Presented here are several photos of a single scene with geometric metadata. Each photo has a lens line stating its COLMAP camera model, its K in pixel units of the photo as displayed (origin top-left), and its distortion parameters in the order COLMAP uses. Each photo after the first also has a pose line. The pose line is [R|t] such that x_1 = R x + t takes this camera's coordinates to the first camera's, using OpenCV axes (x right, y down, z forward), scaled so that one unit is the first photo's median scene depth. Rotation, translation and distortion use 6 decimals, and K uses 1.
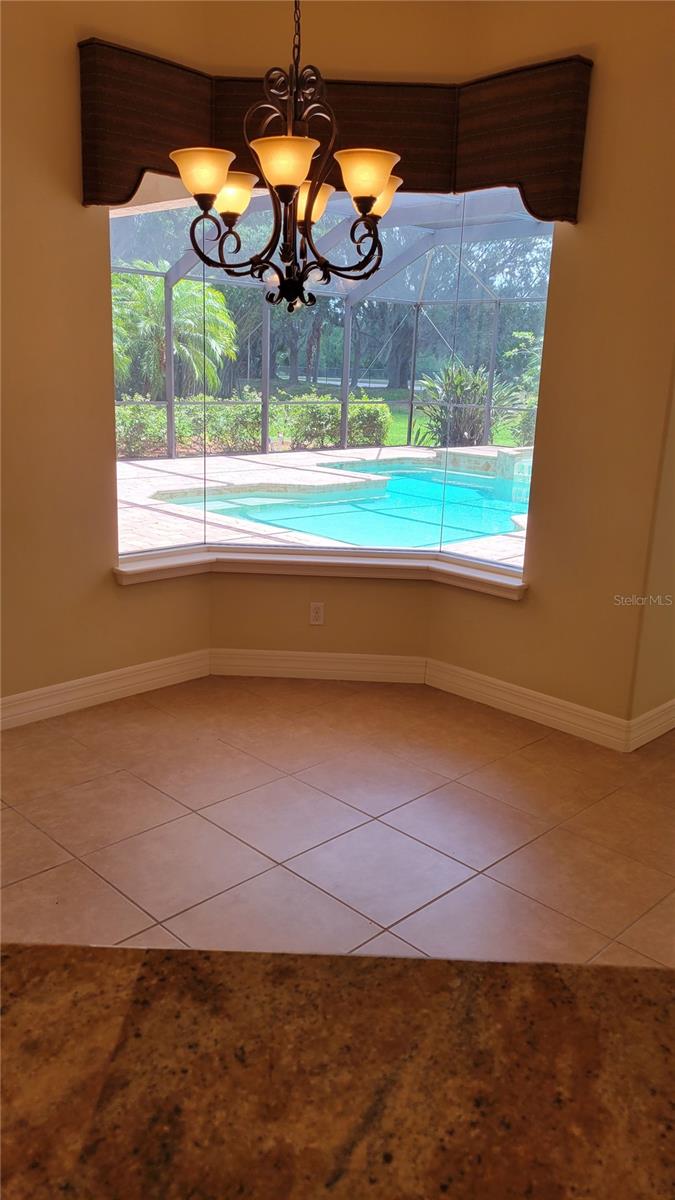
lens RADIAL K [[897.3, 0, 336.7], [0, 897.3, 601.1], [0, 0, 1]] dist [0.063803, -0.042462]
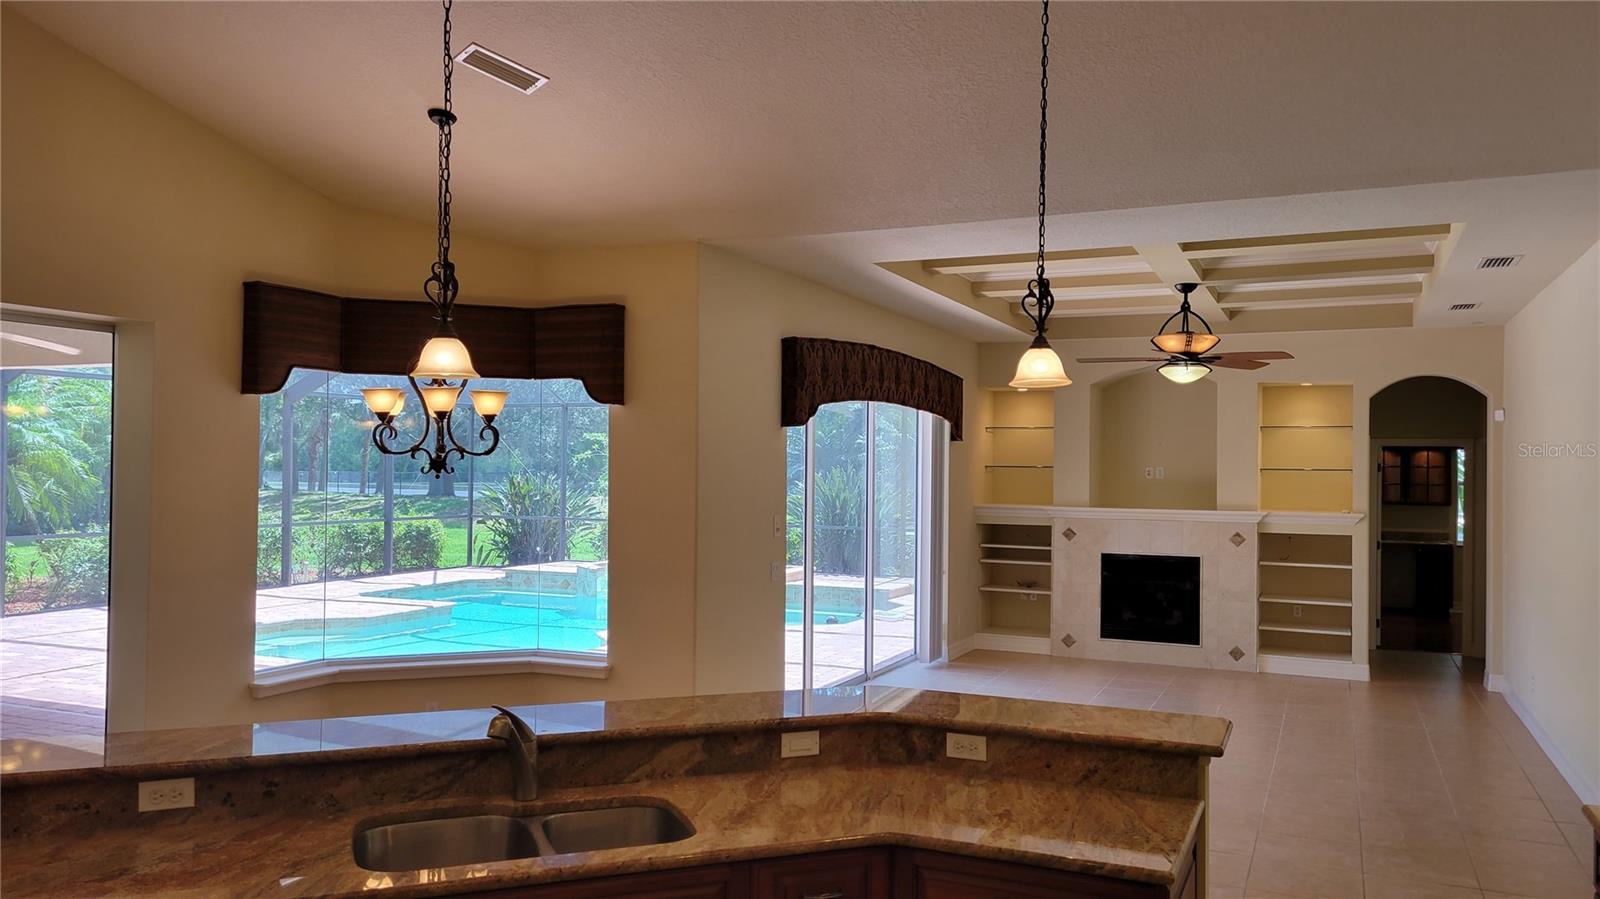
lens RADIAL K [[1196.4, 0, 801.9], [0, 1196.4, 453.5], [0, 0, 1]] dist [0.063803, -0.042462]
pose [[0.933925, -0.022328, 0.356771, -0.031667], [0.113295, 0.965083, -0.236177, 0.029070], [-0.339040, 0.260992, 0.903845, -0.165059]]
